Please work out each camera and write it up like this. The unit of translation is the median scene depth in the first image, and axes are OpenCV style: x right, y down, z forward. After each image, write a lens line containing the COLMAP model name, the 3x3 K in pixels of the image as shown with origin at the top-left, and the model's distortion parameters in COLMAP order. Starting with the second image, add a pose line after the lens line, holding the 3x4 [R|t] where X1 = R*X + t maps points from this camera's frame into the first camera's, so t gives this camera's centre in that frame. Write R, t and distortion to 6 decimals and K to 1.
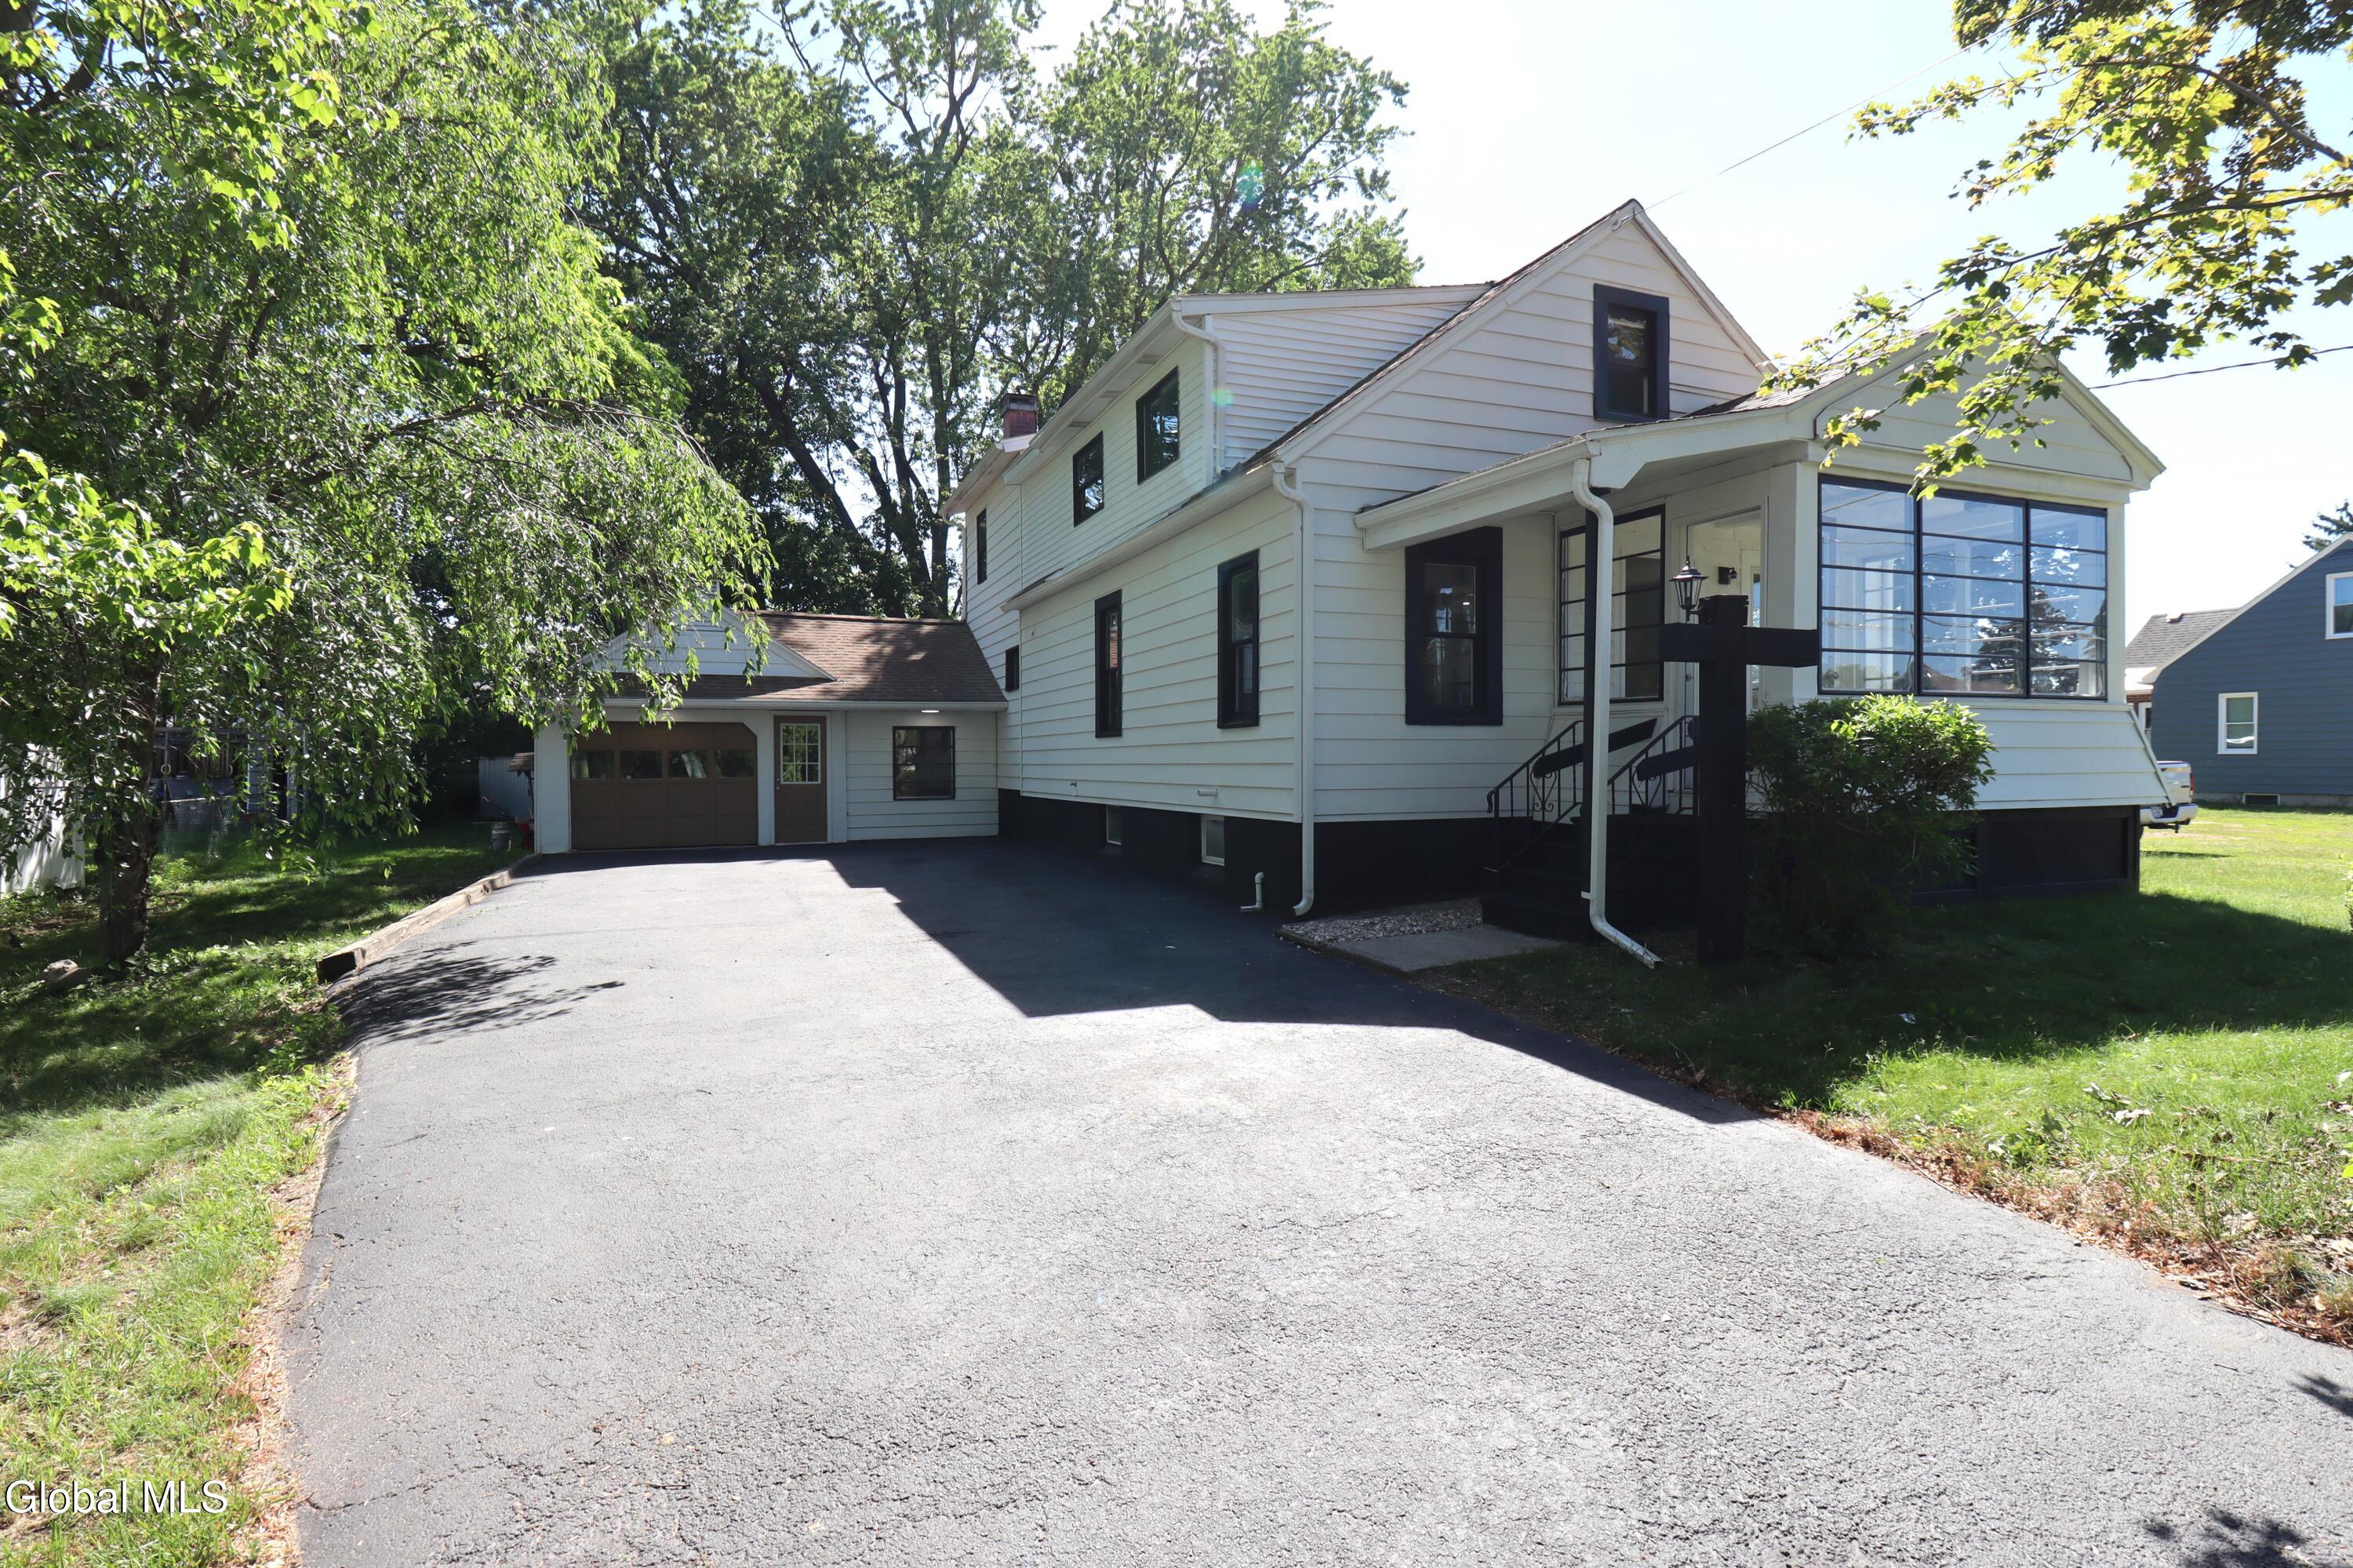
lens RADIAL K [[1110.7, 0, 1172.0], [0, 1110.7, 781.2], [0, 0, 1]] dist [0.002700, -0.015112]
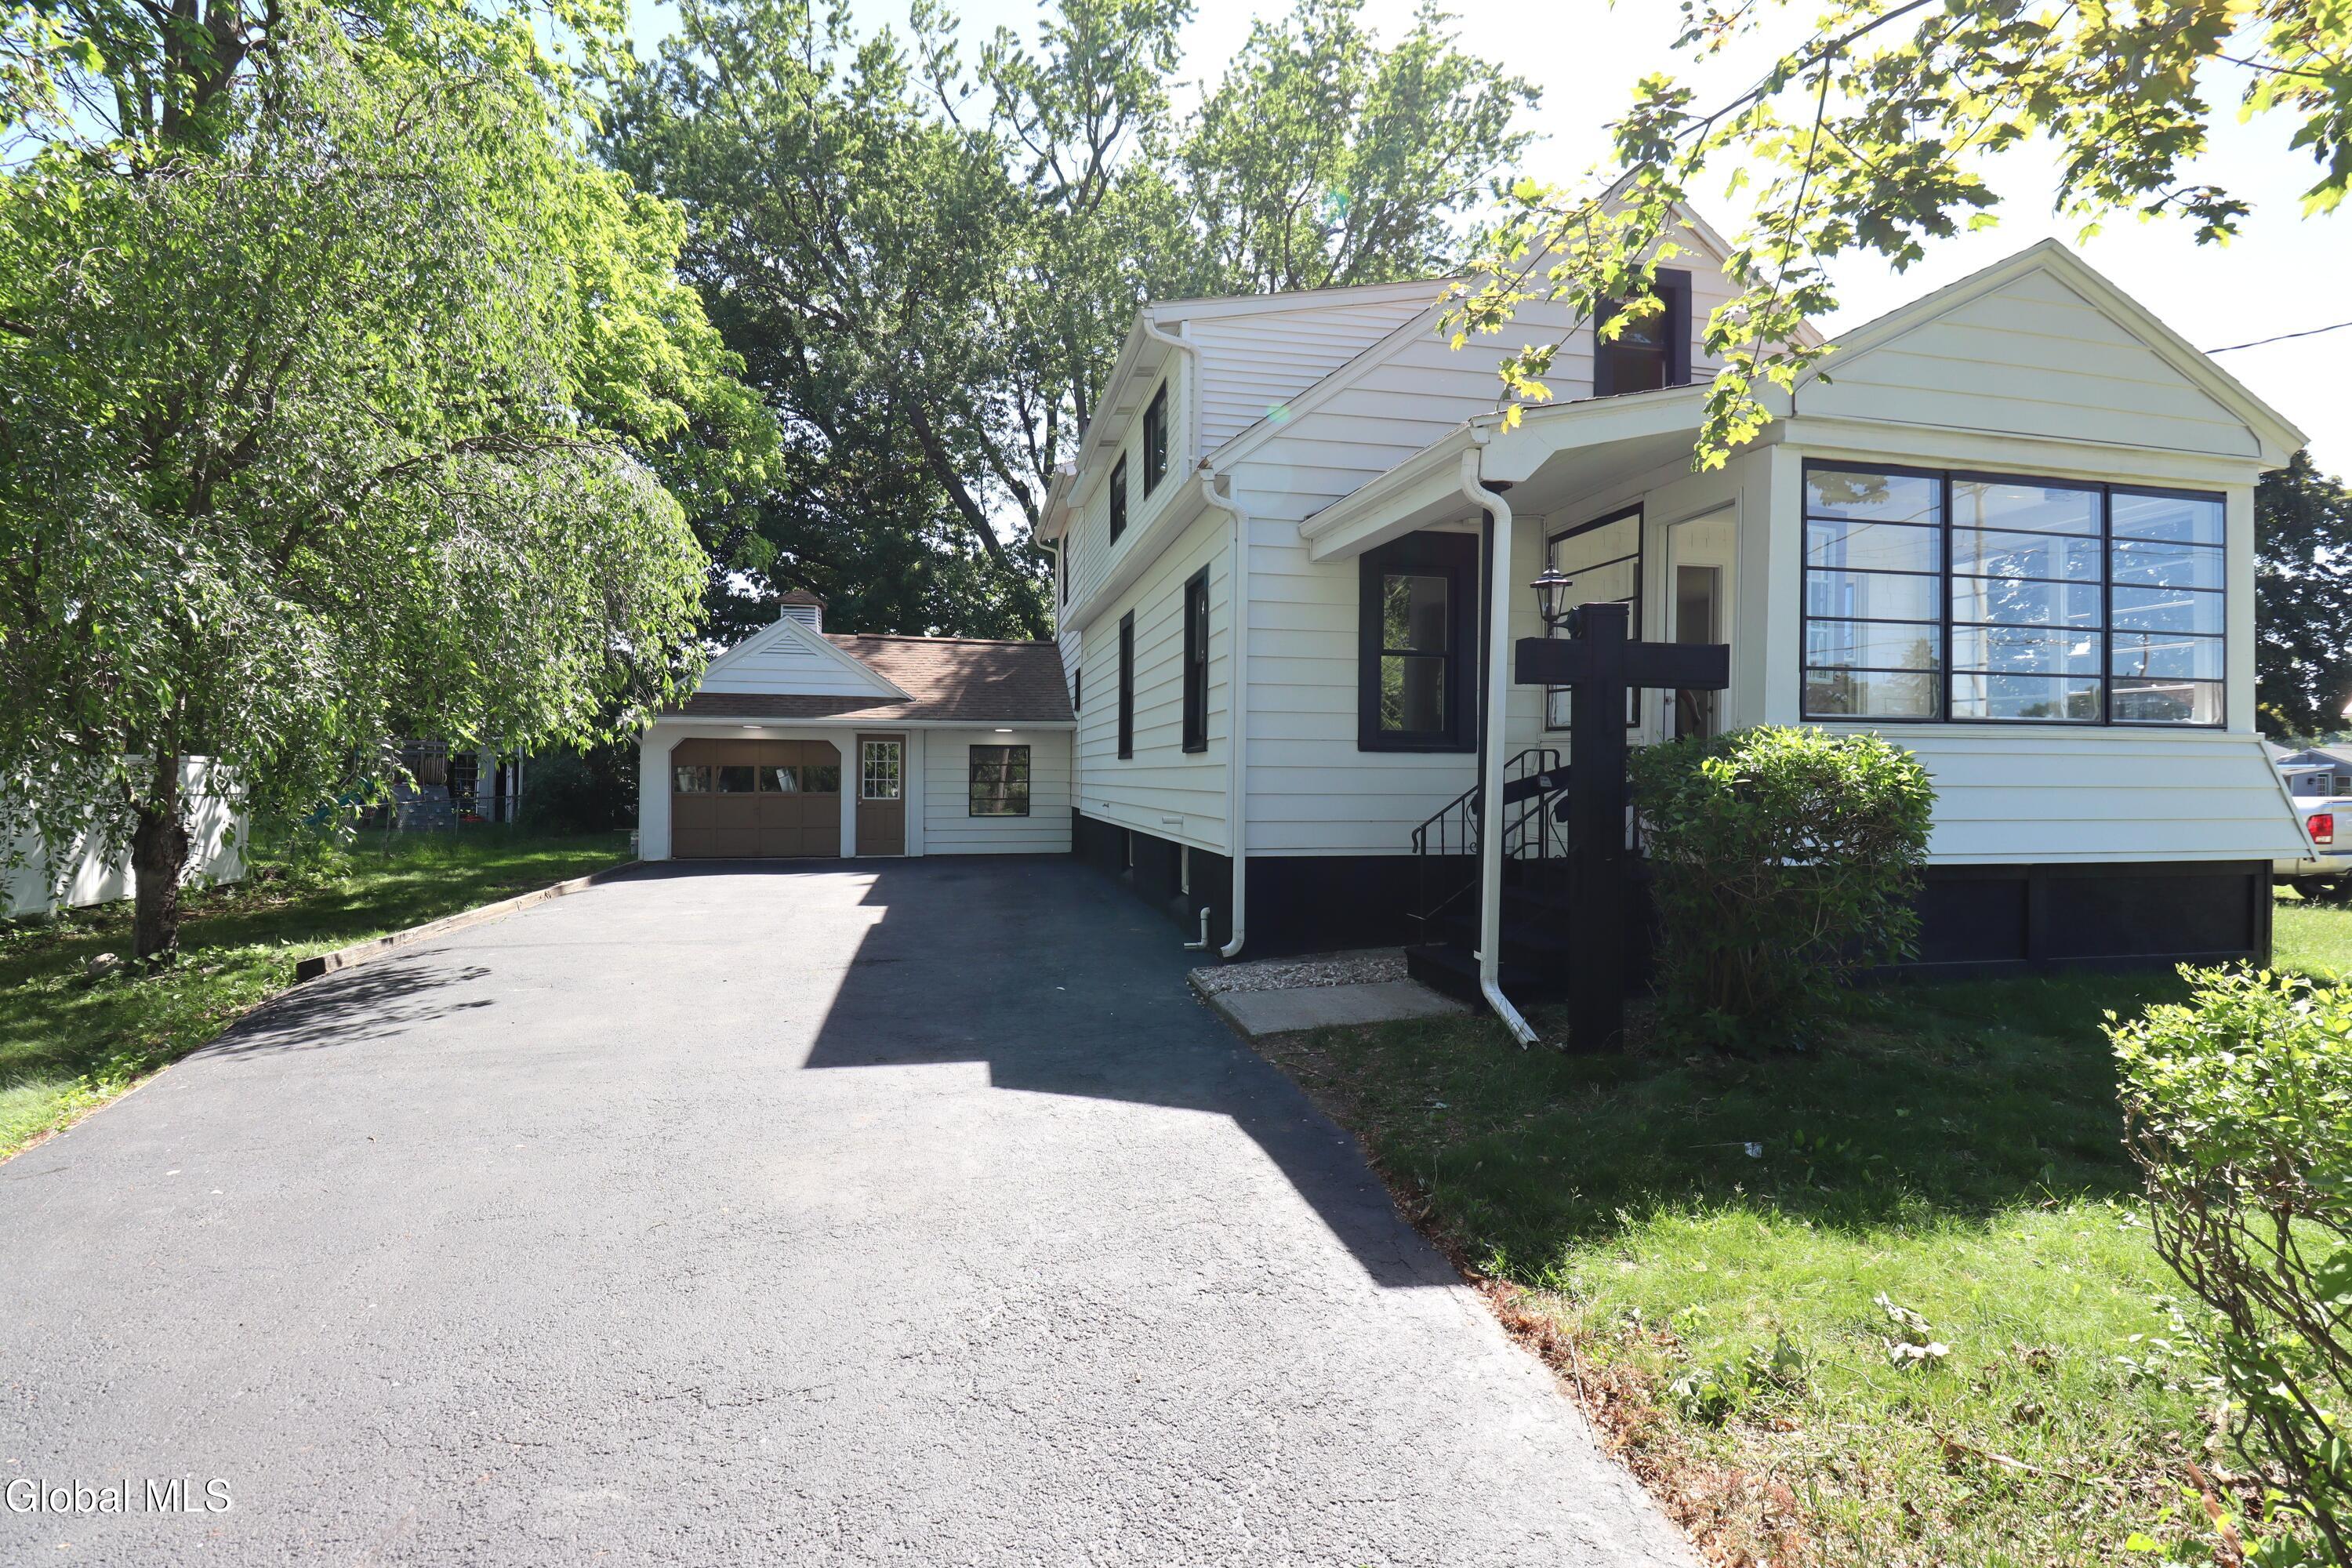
lens RADIAL K [[1071.6, 0, 1171.5], [0, 1071.6, 777.3], [0, 0, 1]] dist [0.009163, -0.022389]
pose [[0.985639, 0.012289, -0.168416, 0.195972], [-0.015022, 0.999775, -0.014966, -0.013477], [0.168194, 0.017282, 0.985602, 0.099905]]
